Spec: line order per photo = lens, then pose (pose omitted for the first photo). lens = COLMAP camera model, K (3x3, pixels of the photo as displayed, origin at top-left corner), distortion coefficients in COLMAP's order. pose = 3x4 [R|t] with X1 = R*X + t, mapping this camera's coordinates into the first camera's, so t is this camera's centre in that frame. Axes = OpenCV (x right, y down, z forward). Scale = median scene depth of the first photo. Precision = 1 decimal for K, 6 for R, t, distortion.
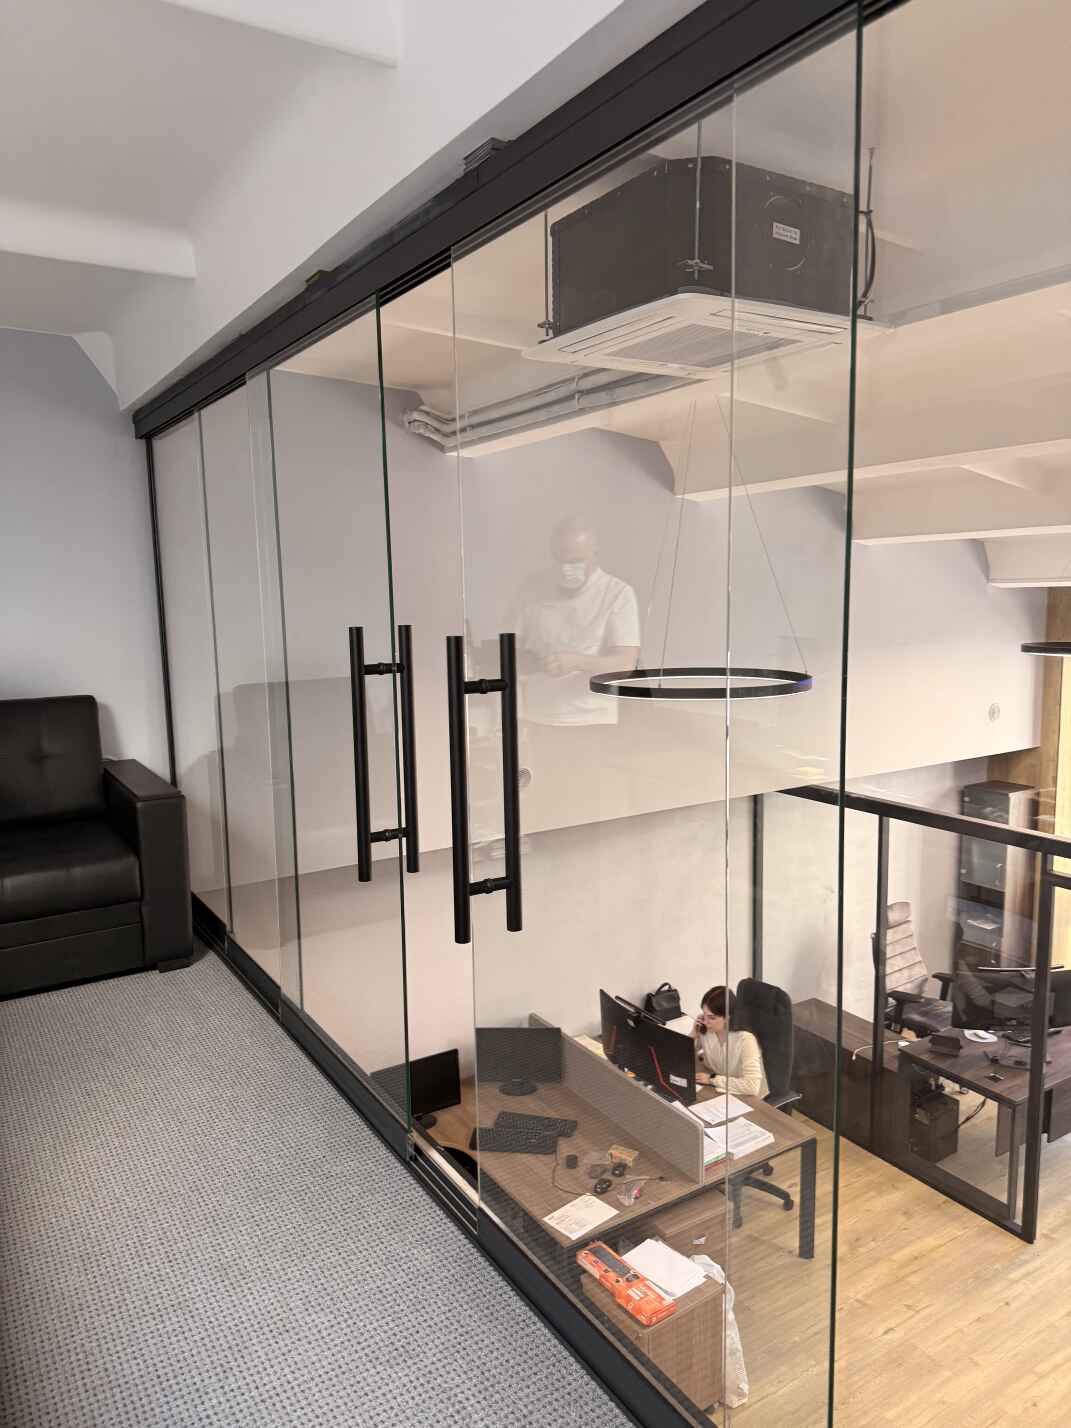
lens RADIAL K [[1012.1, 0, 546.3], [0, 1012.1, 717.7], [0, 0, 1]] dist [0.023298, -0.022560]
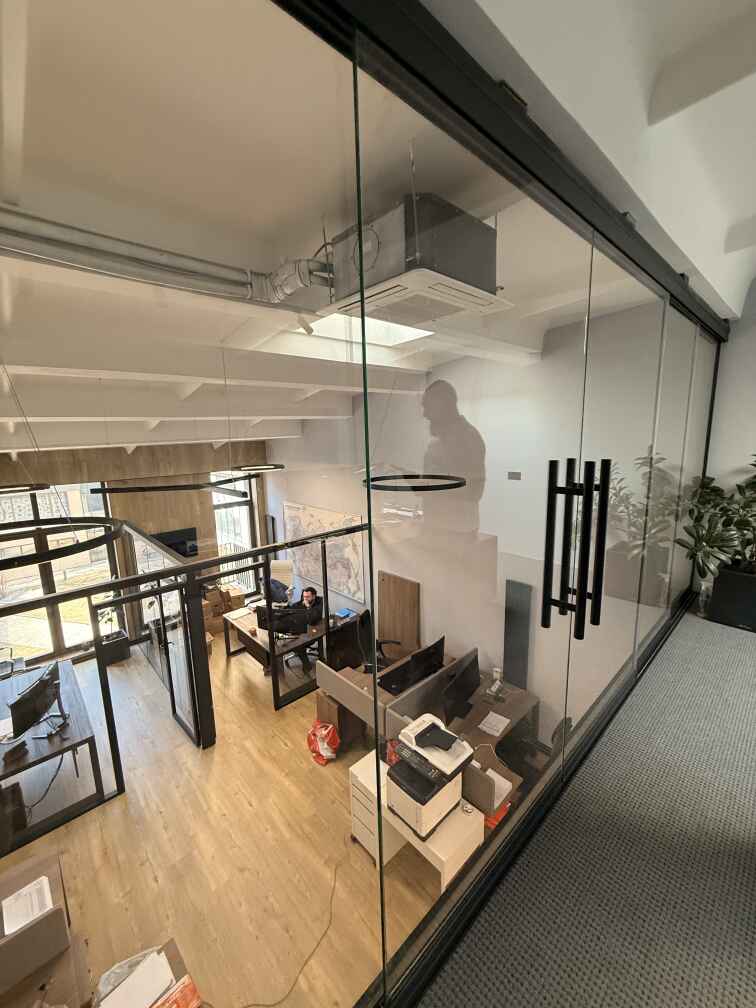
lens RADIAL K [[402.0, 0, 377.2], [0, 402.0, 501.2], [0, 0, 1]] dist [-0.001188, 0.000126]
pose [[-0.175122, -0.144169, 0.973934, -0.299393], [0.160890, 0.971733, 0.172772, -0.080147], [-0.971312, 0.186953, -0.146977, 0.608789]]
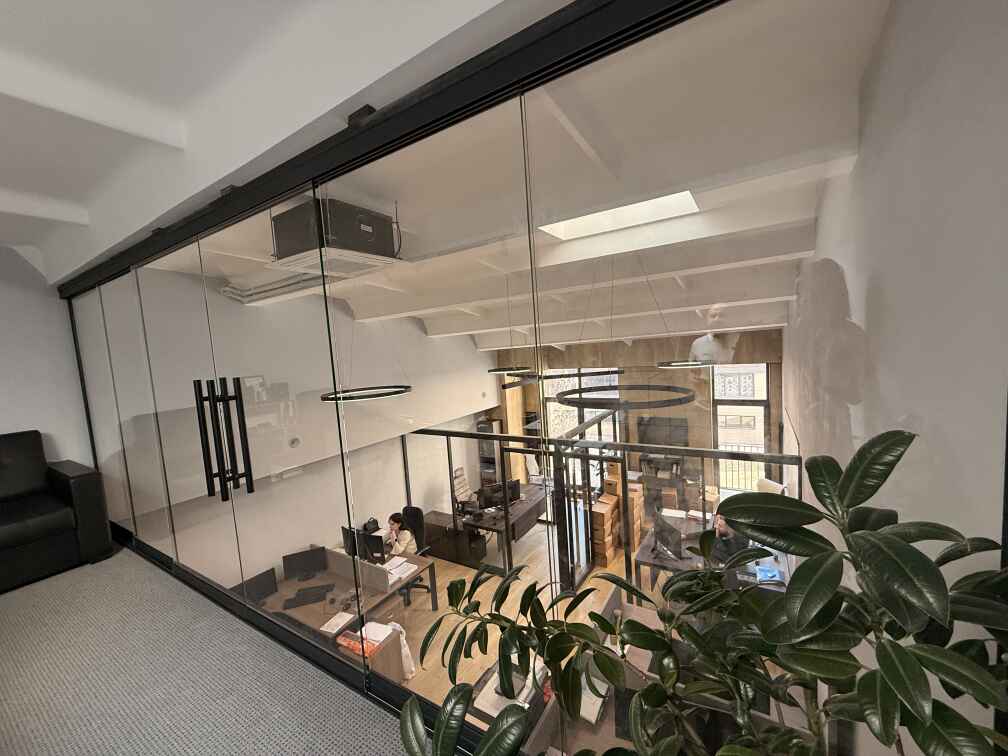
lens RADIAL K [[402.0, 0, 500.7], [0, 402.0, 379.9], [0, 0, 1]] dist [-0.001188, 0.000126]
pose [[0.905740, -0.083048, 0.415617, 0.034579], [0.110156, 0.993042, -0.041630, 0.009777], [-0.409268, 0.083489, 0.908586, -0.050408]]
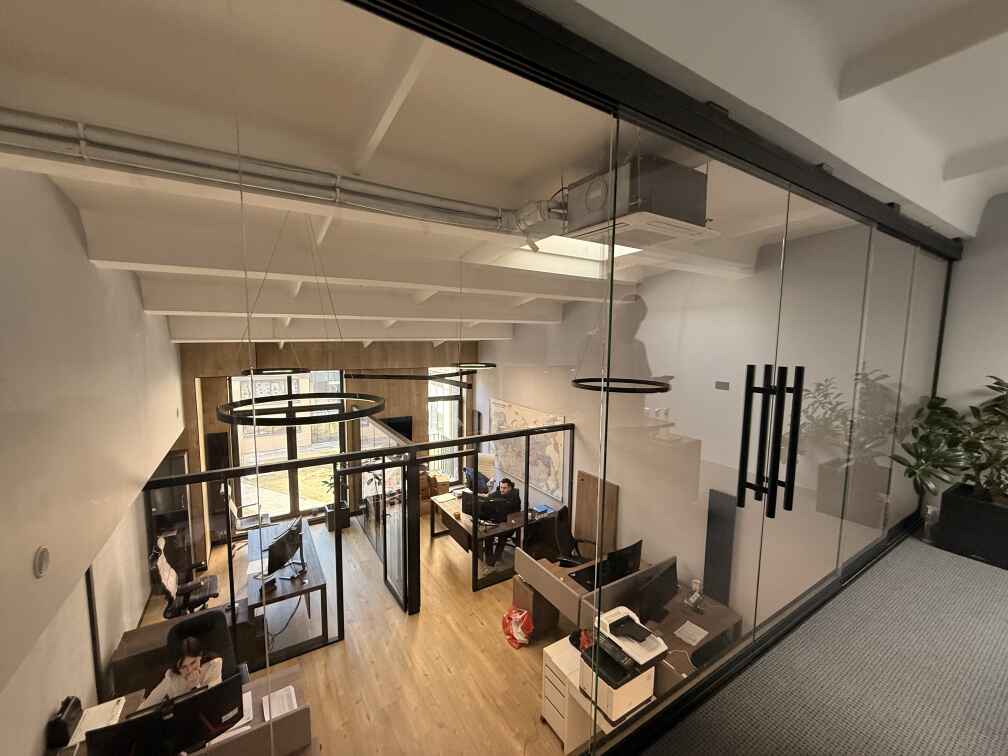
lens RADIAL K [[402.0, 0, 501.6], [0, 402.0, 376.4], [0, 0, 1]] dist [-0.001188, 0.000126]
pose [[0.012247, -0.077881, 0.996887, -0.381770], [0.119442, 0.989938, 0.075871, -0.080254], [-0.992766, 0.118141, 0.021426, 0.642646]]
